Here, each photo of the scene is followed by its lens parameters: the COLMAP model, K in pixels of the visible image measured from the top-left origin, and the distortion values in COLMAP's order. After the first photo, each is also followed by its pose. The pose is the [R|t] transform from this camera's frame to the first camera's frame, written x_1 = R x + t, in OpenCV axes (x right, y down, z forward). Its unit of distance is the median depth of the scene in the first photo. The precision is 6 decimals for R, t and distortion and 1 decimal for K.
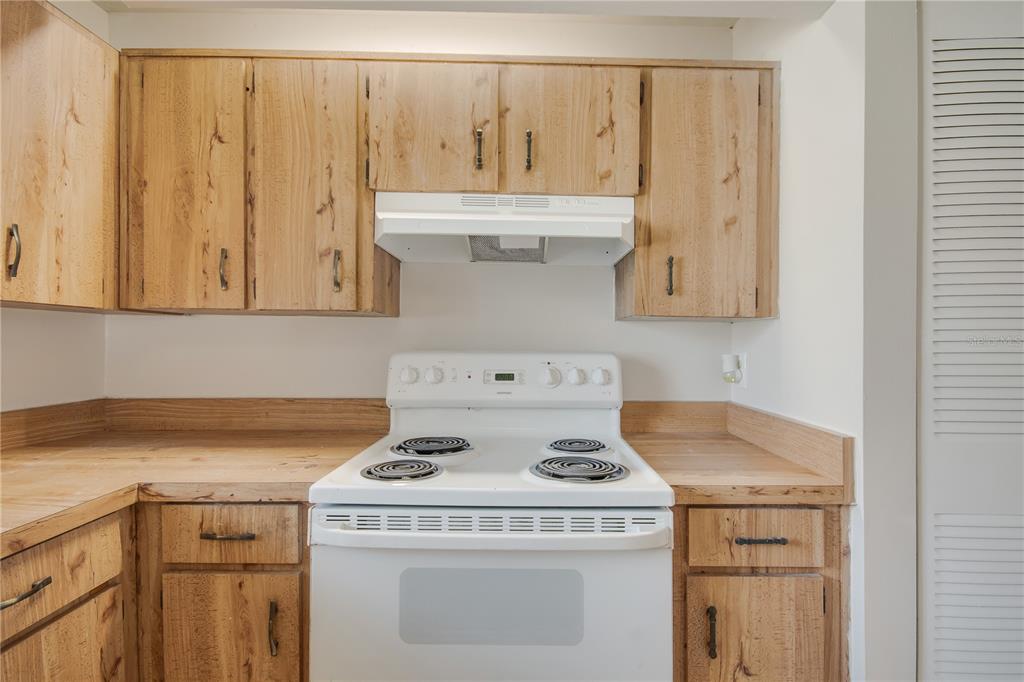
lens RADIAL K [[471.4, 0, 512.0], [0, 471.4, 341.0], [0, 0, 1]] dist [0.011477, -0.015648]
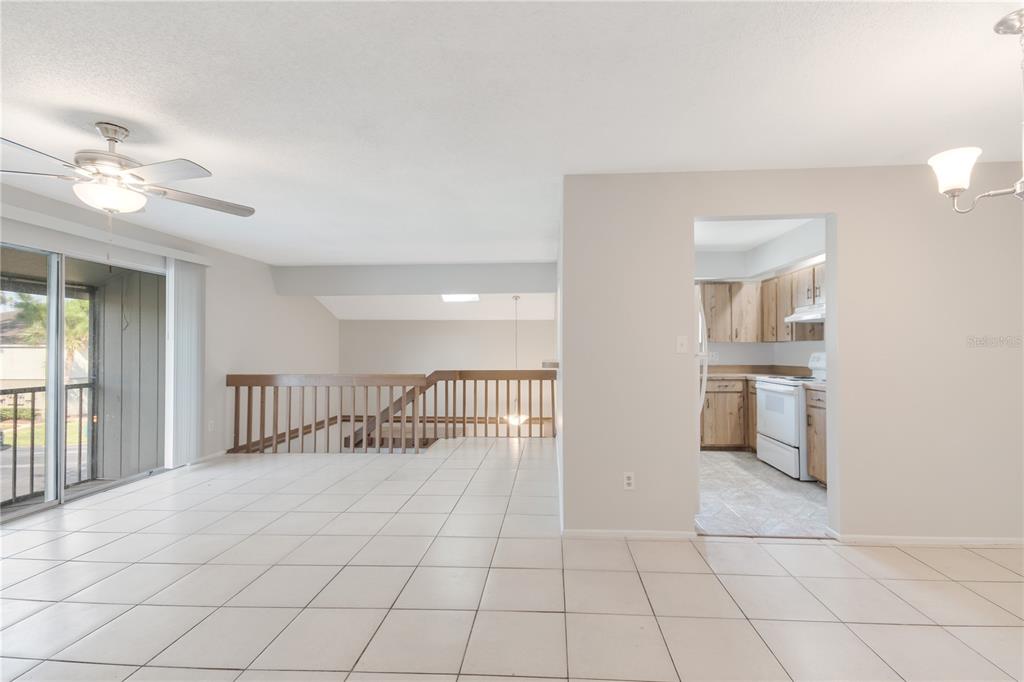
lens RADIAL K [[447.7, 0, 517.3], [0, 447.7, 344.5], [0, 0, 1]] dist [-0.002147, -0.000612]
pose [[-0.076162, -0.016238, -0.996963, 4.378780], [0.005558, 0.999845, -0.016710, 0.014852], [0.997080, -0.006814, -0.076059, -1.172798]]
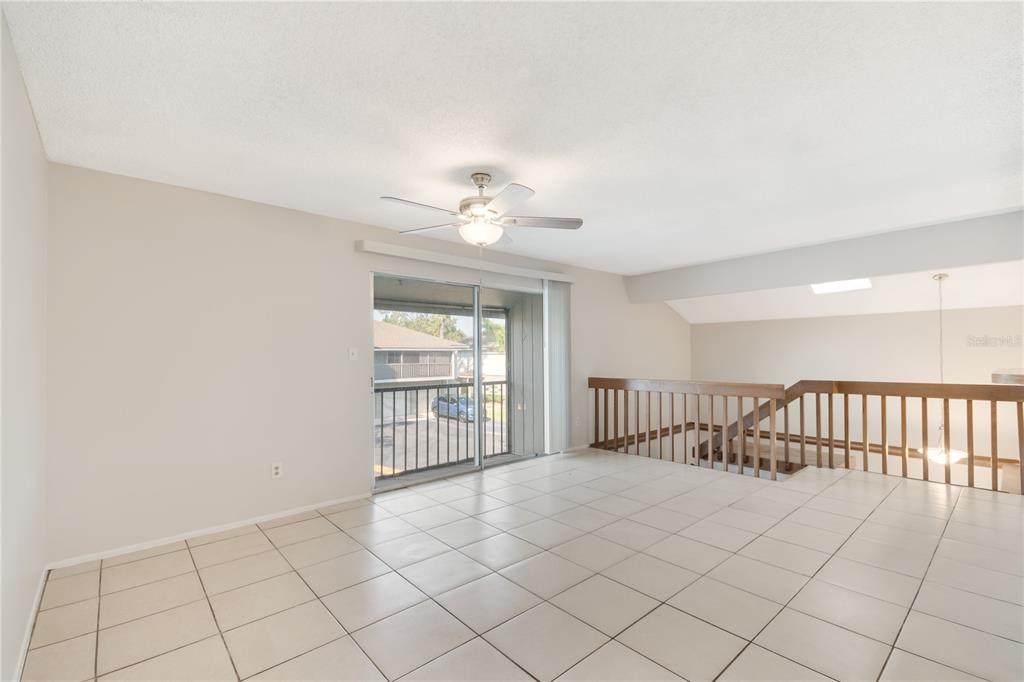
lens RADIAL K [[445.5, 0, 524.0], [0, 445.5, 354.4], [0, 0, 1]] dist [0.003153, 0.000535]
pose [[-0.743553, -0.000969, -0.668676, 3.551502], [0.007254, 0.999928, -0.009516, -0.002628], [0.668637, -0.011926, -0.743493, -1.131782]]
